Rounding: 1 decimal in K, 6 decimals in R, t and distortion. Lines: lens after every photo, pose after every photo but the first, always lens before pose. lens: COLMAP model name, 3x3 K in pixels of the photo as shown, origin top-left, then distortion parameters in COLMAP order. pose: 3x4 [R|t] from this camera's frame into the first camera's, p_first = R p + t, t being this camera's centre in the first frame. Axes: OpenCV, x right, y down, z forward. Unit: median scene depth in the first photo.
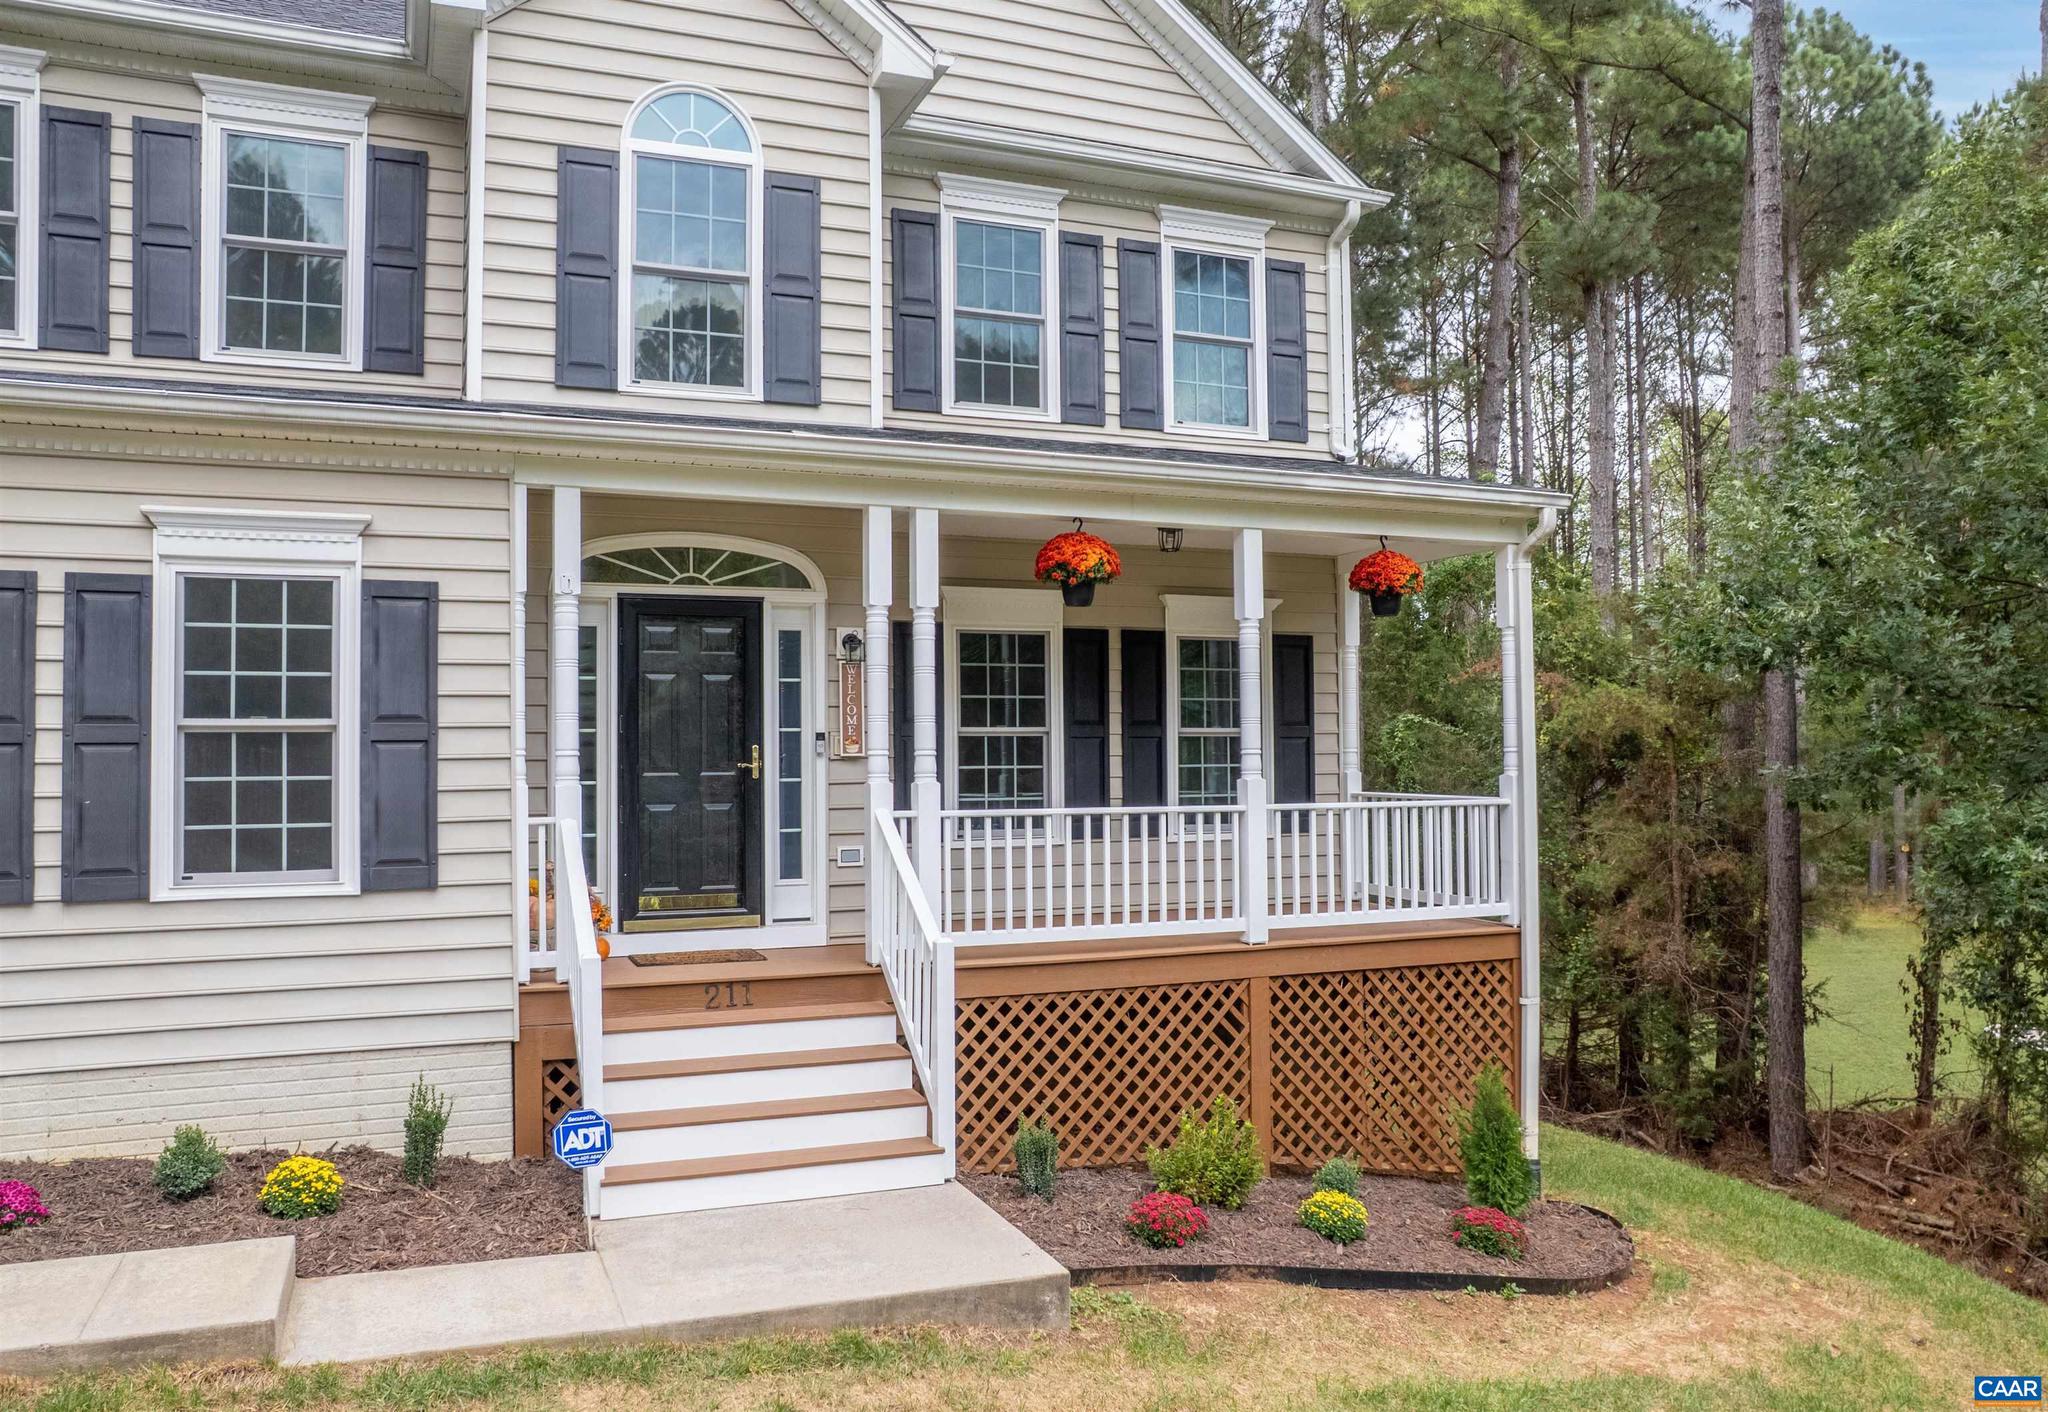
lens RADIAL K [[1502.6, 0, 1002.3], [0, 1502.6, 705.4], [0, 0, 1]] dist [-0.064263, 0.048719]
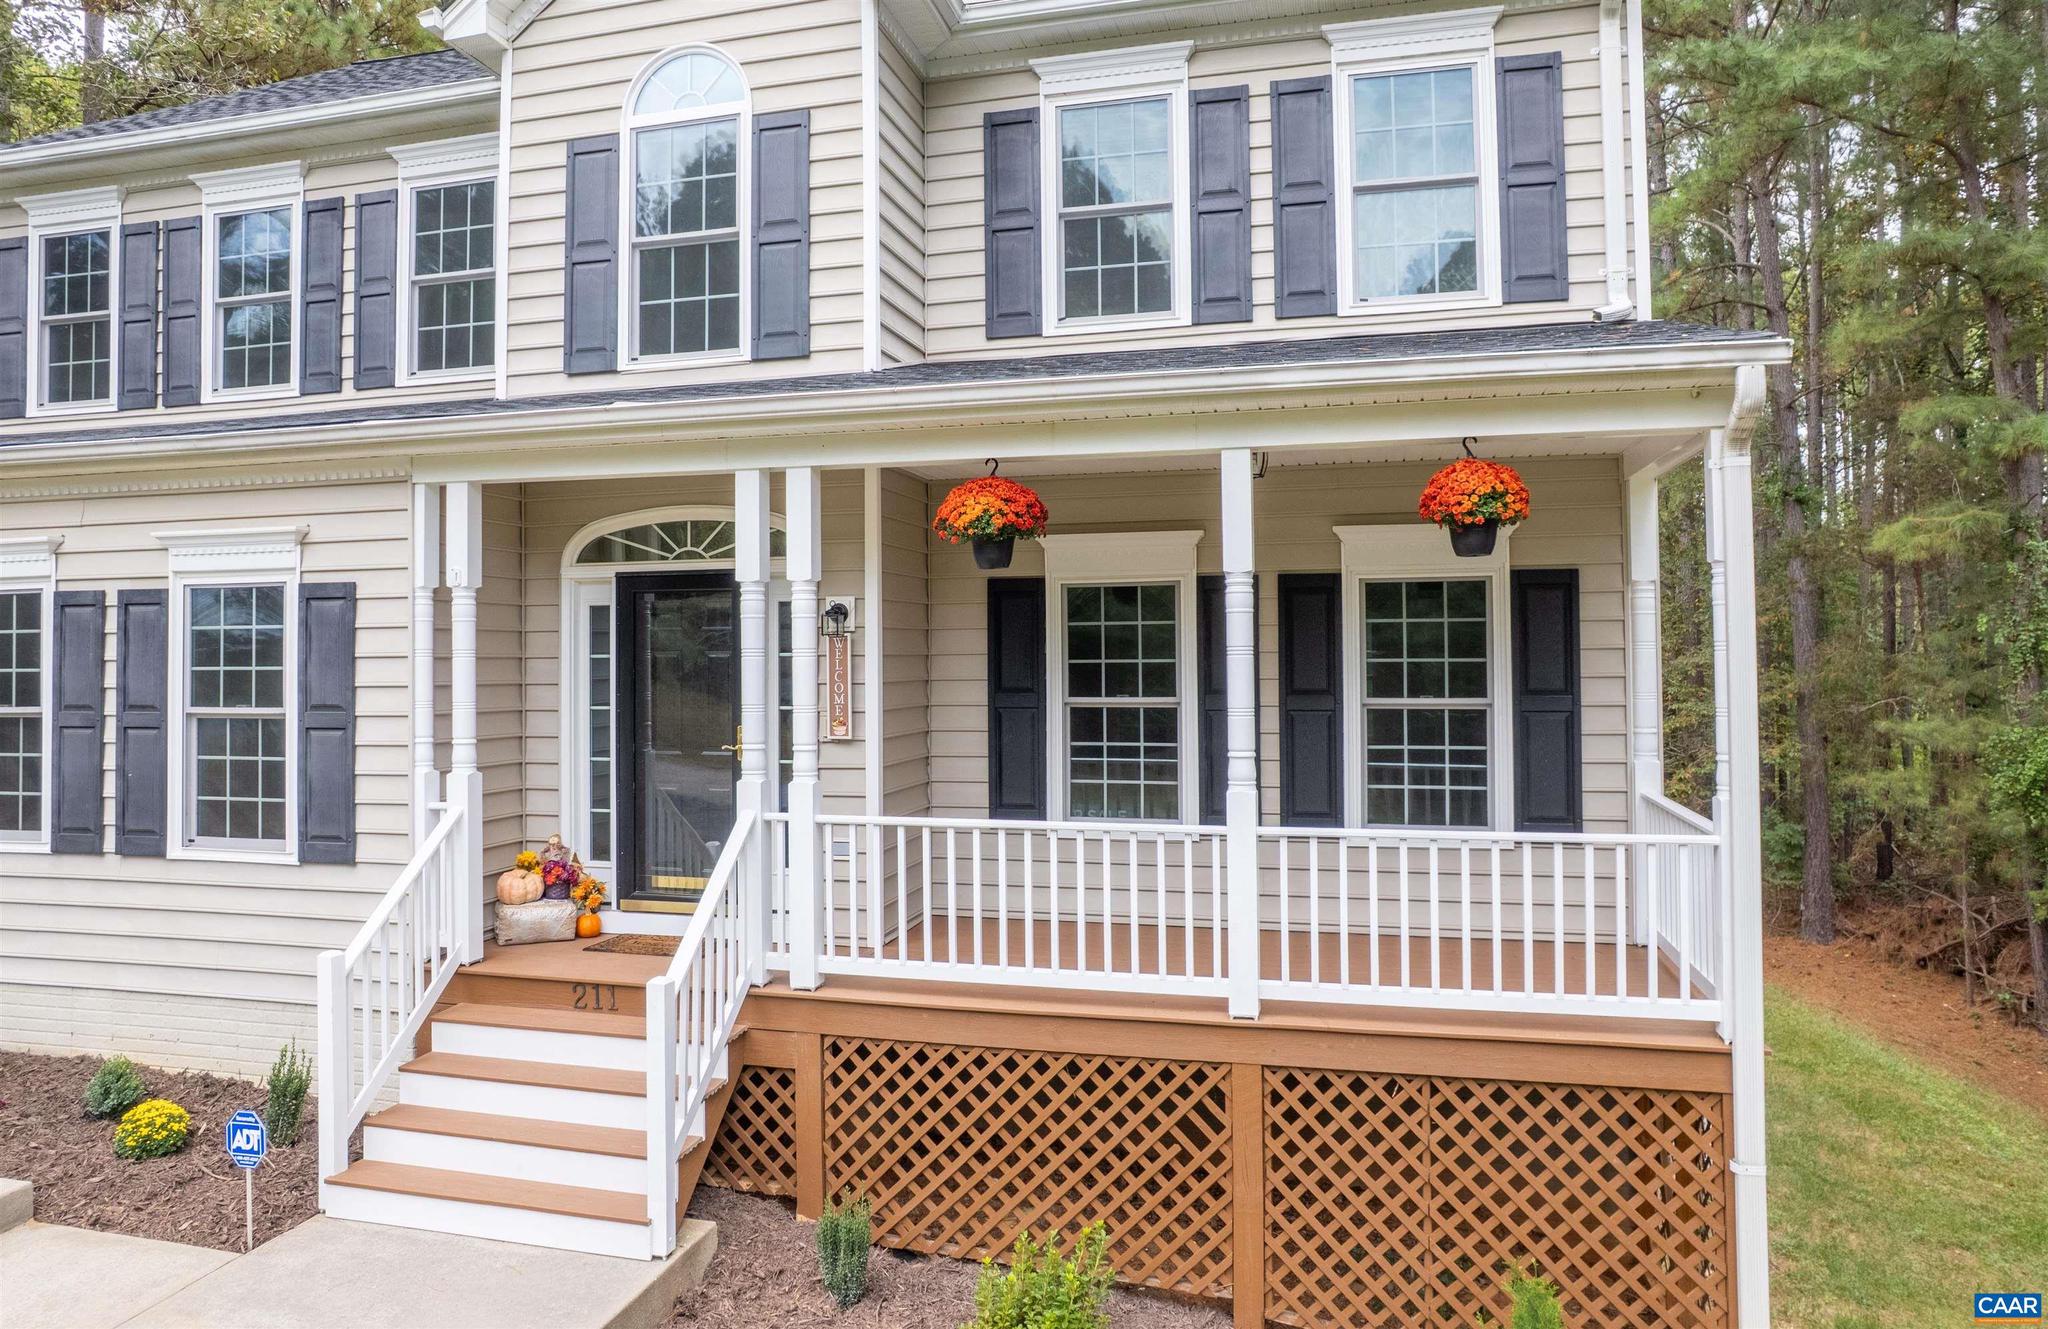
lens RADIAL K [[1389.2, 0, 994.7], [0, 1389.2, 610.1], [0, 0, 1]] dist [-0.062161, 0.047614]
pose [[0.796598, -0.018469, -0.604227, 0.500434], [0.022353, 0.999750, -0.001090, -0.042565], [0.604095, -0.012638, 0.796812, 0.406406]]
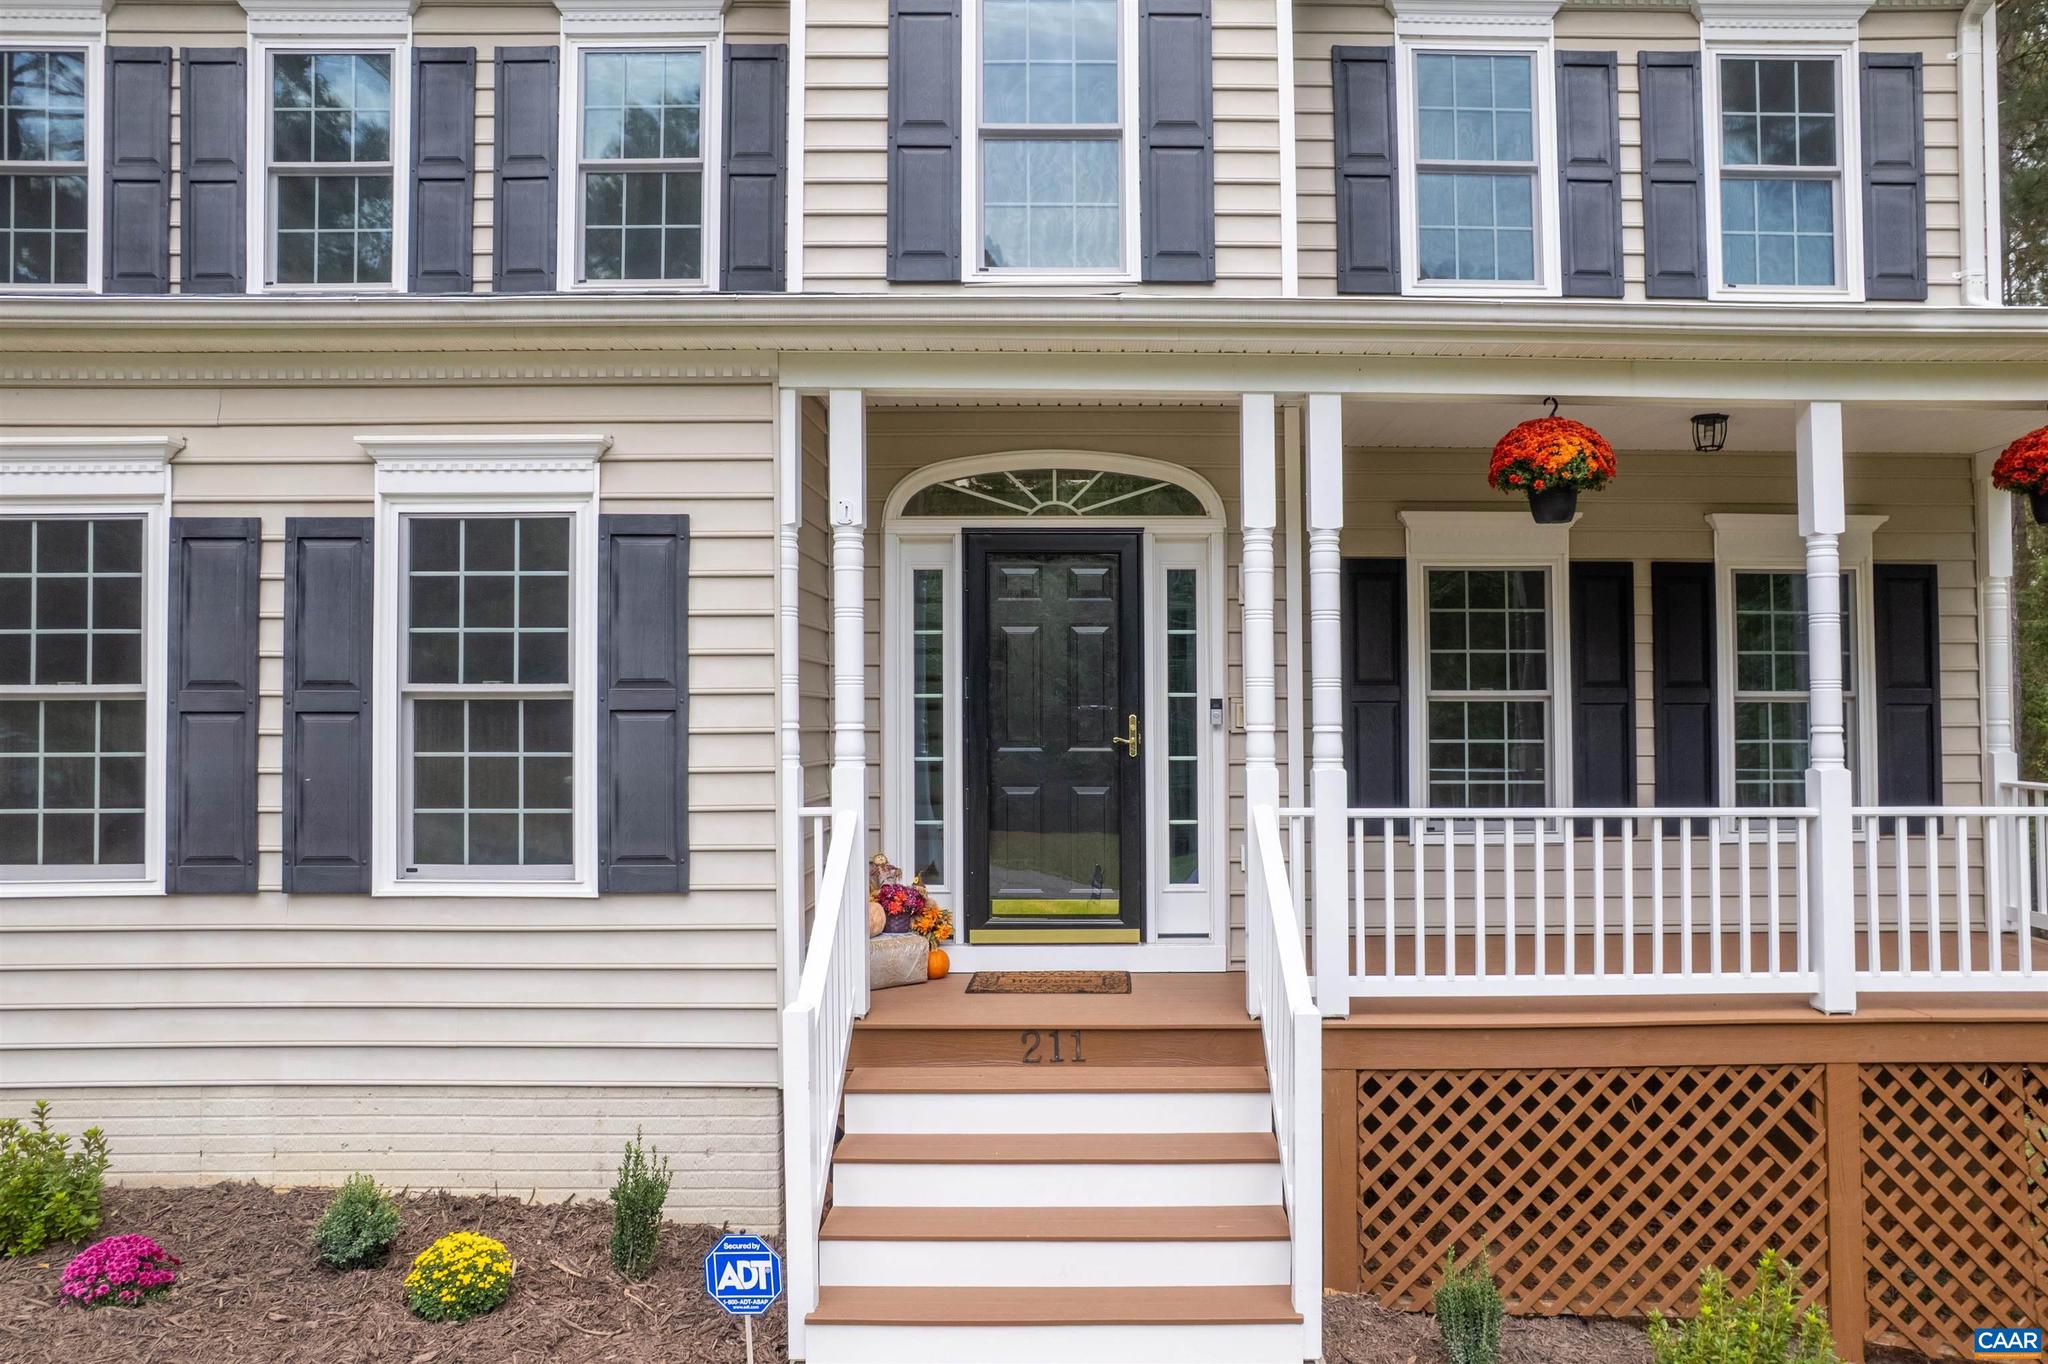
lens RADIAL K [[1350.5, 0, 1106.5], [0, 1350.5, 671.2], [0, 0, 1]] dist [-0.065547, 0.049337]
pose [[0.934964, -0.004473, -0.354714, 0.076729], [0.006095, 0.999975, 0.003454, 0.001030], [0.354690, -0.005391, 0.934968, 0.334421]]
